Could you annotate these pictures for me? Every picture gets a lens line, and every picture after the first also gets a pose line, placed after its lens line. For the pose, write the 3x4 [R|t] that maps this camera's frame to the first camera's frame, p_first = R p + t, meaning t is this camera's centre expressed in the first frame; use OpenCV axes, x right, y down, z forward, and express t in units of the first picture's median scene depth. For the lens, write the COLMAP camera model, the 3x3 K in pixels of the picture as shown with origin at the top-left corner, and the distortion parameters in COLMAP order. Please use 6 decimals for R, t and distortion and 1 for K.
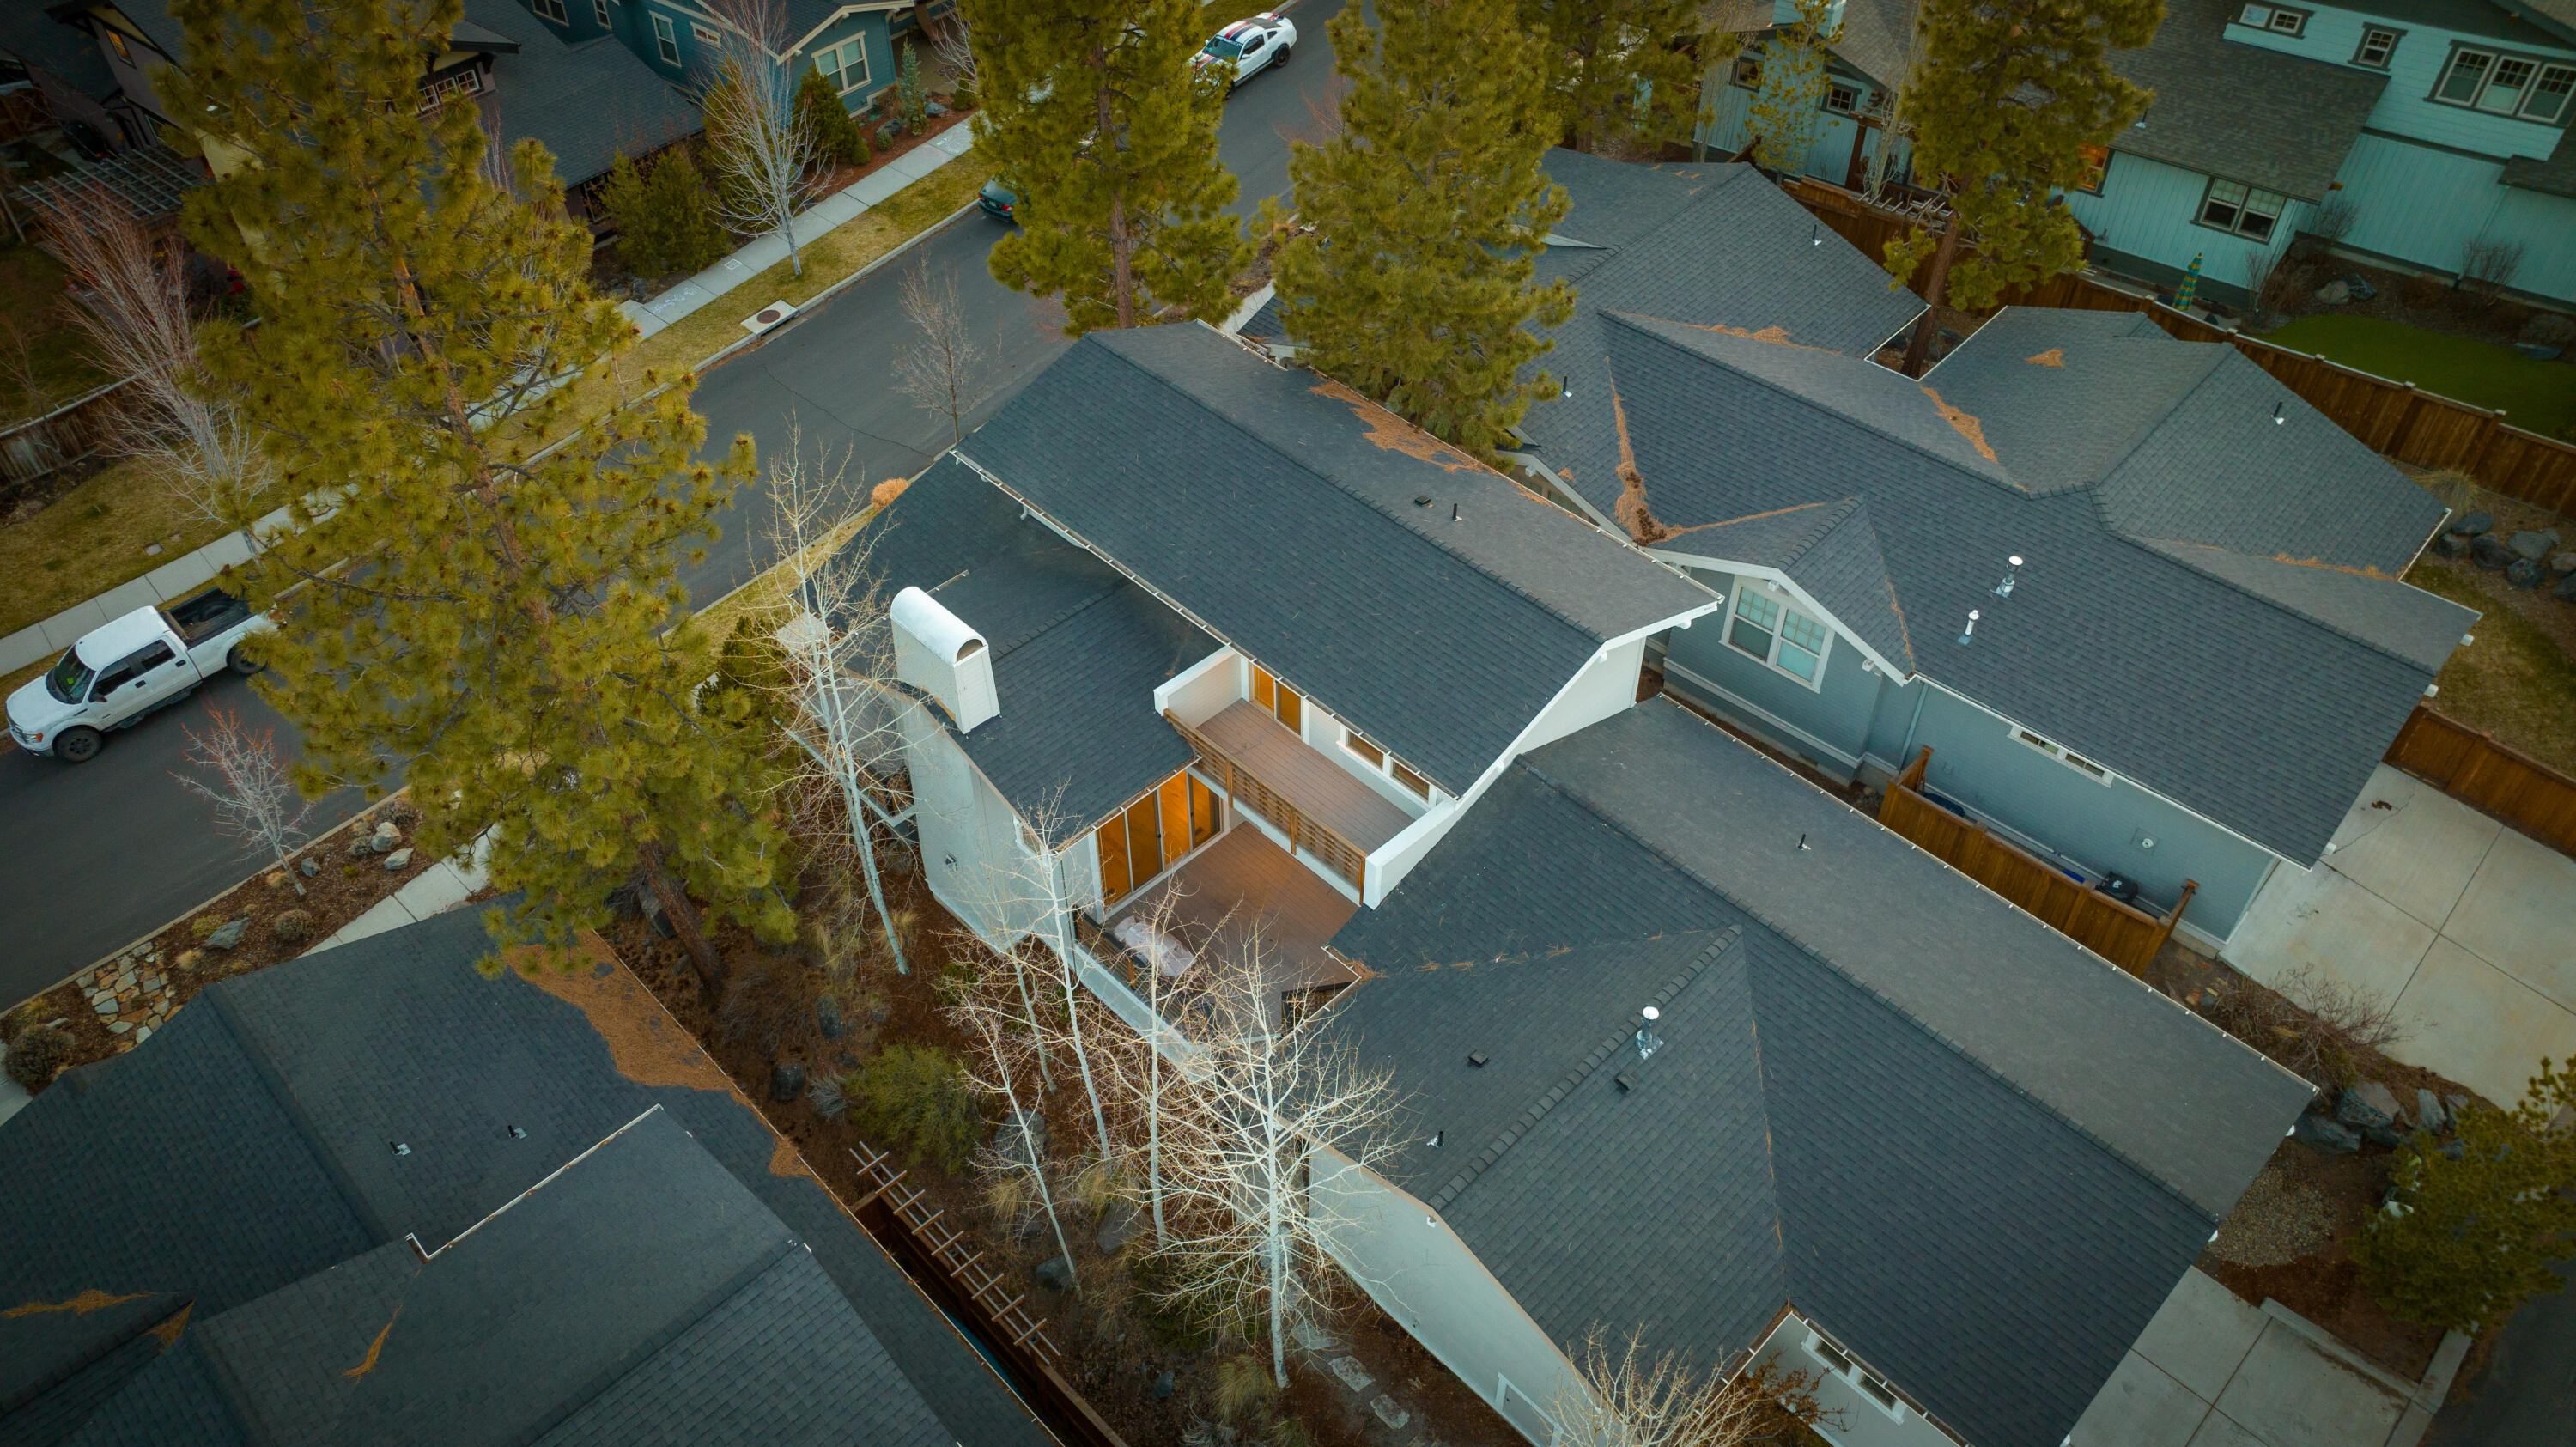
lens RADIAL K [[1811.8, 0, 1281.4], [0, 1811.8, 724.5], [0, 0, 1]] dist [-0.072487, 0.099052]
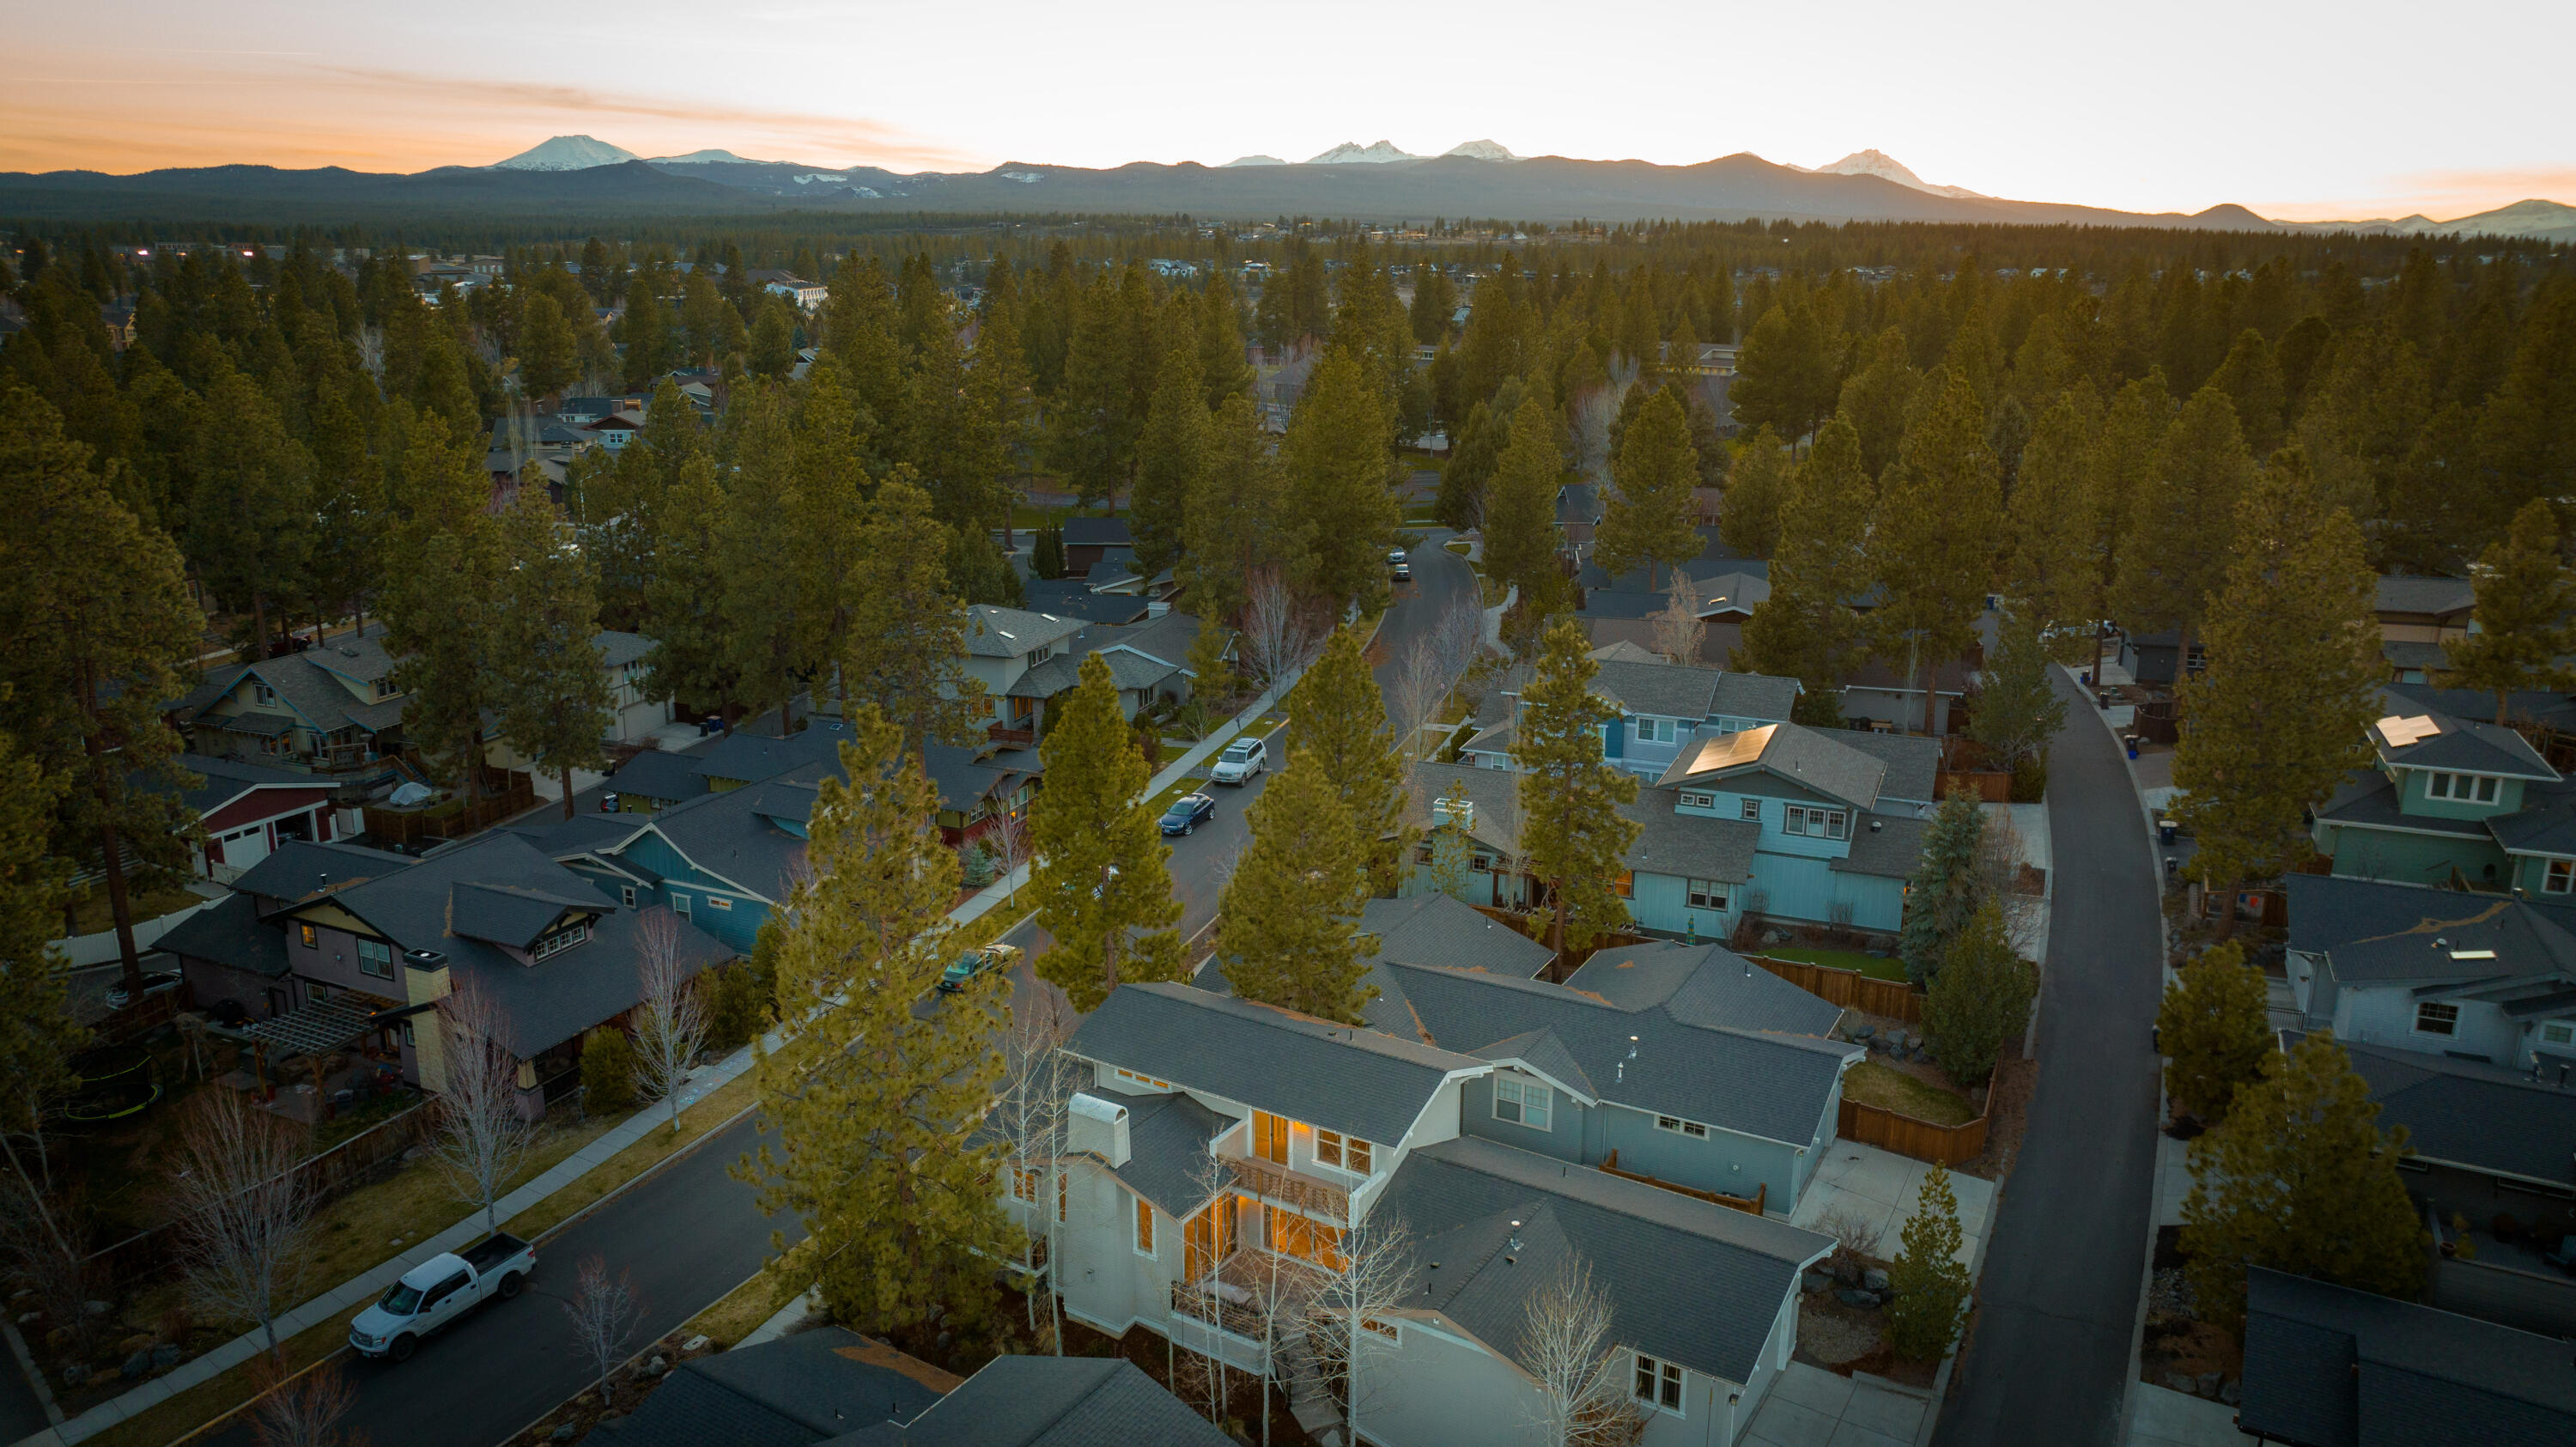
lens RADIAL K [[1811.8, 0, 1281.4], [0, 1811.8, 724.5], [0, 0, 1]] dist [-0.072487, 0.099052]
pose [[0.972314, -0.054034, 0.227345, -0.287250], [0.157888, 0.869140, -0.468686, 0.351634], [-0.172270, 0.491605, 0.853609, -0.566268]]
